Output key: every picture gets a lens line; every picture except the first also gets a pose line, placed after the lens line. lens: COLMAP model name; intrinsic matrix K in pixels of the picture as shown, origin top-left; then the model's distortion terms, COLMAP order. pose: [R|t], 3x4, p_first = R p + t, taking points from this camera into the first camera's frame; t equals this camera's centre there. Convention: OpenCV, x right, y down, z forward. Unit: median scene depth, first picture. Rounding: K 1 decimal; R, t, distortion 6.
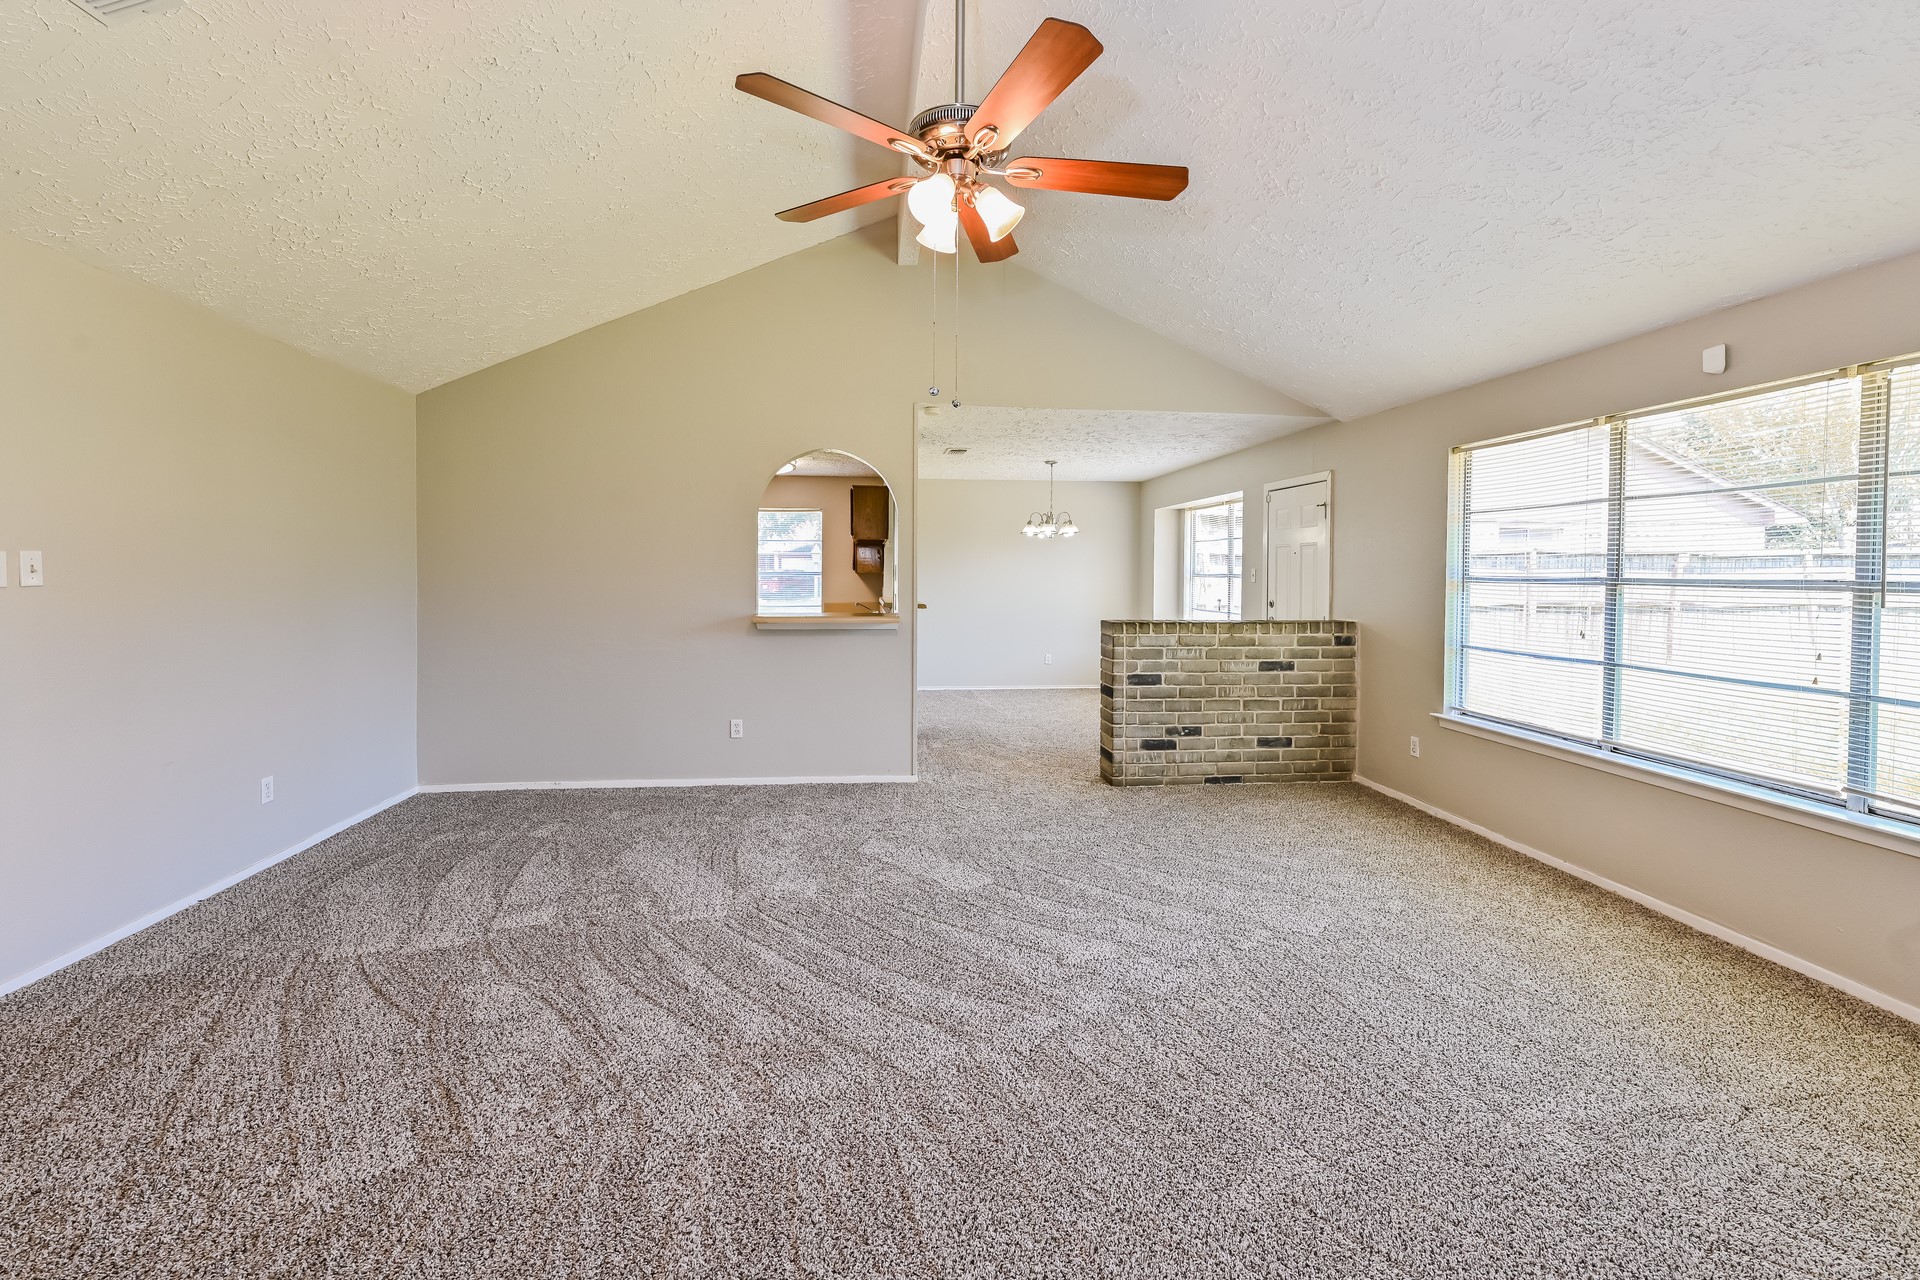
lens RADIAL K [[809.2, 0, 951.1], [0, 809.2, 585.2], [0, 0, 1]] dist [0.000482, 0.000066]
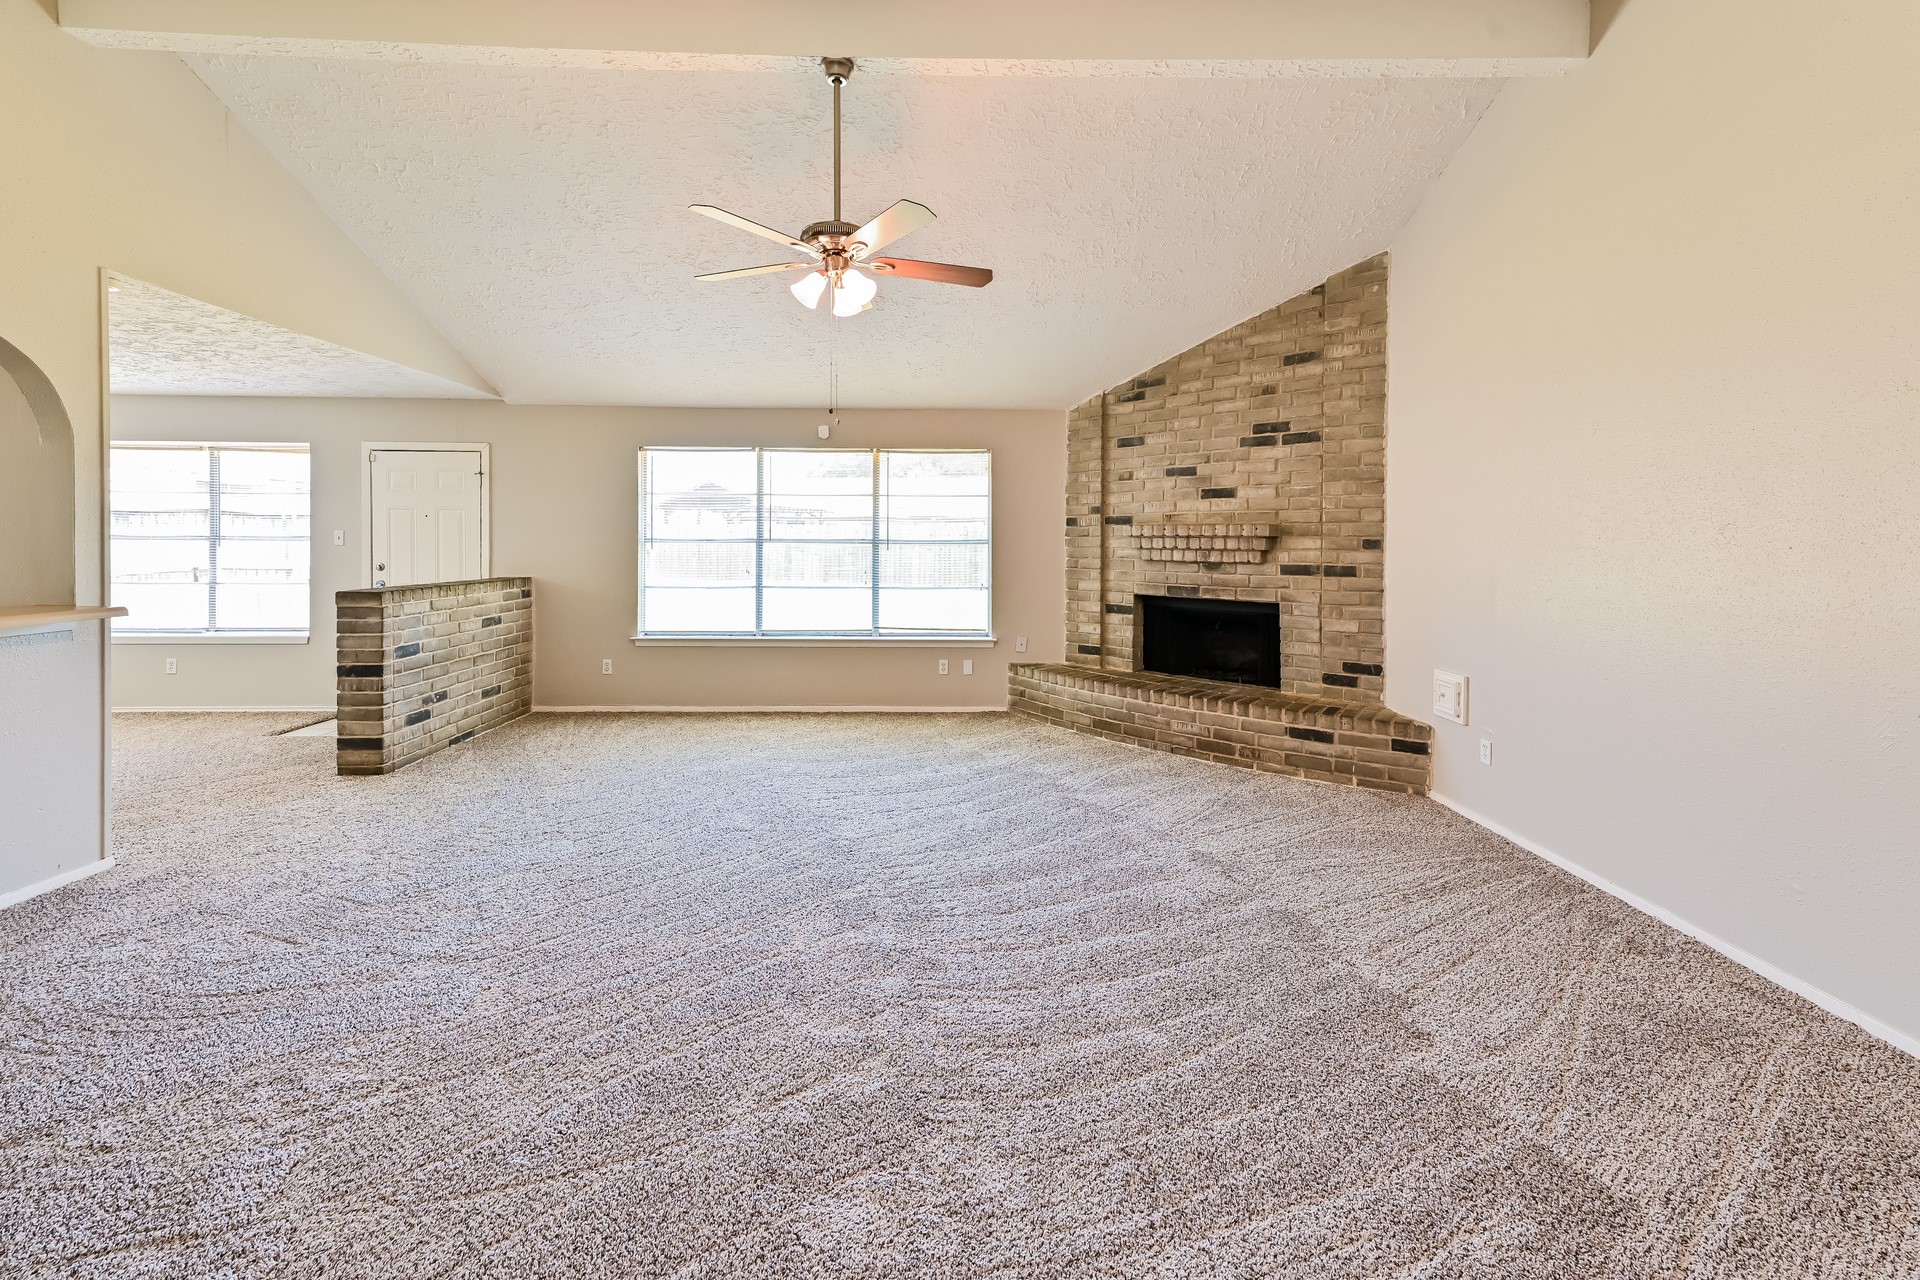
lens RADIAL K [[789.8, 0, 957.9], [0, 789.8, 541.5], [0, 0, 1]] dist [-0.000361, 0.000056]
pose [[0.097754, -0.011770, 0.995141, -0.599191], [0.015244, 0.999830, 0.010328, -0.008950], [-0.995094, 0.014161, 0.097917, 0.275495]]
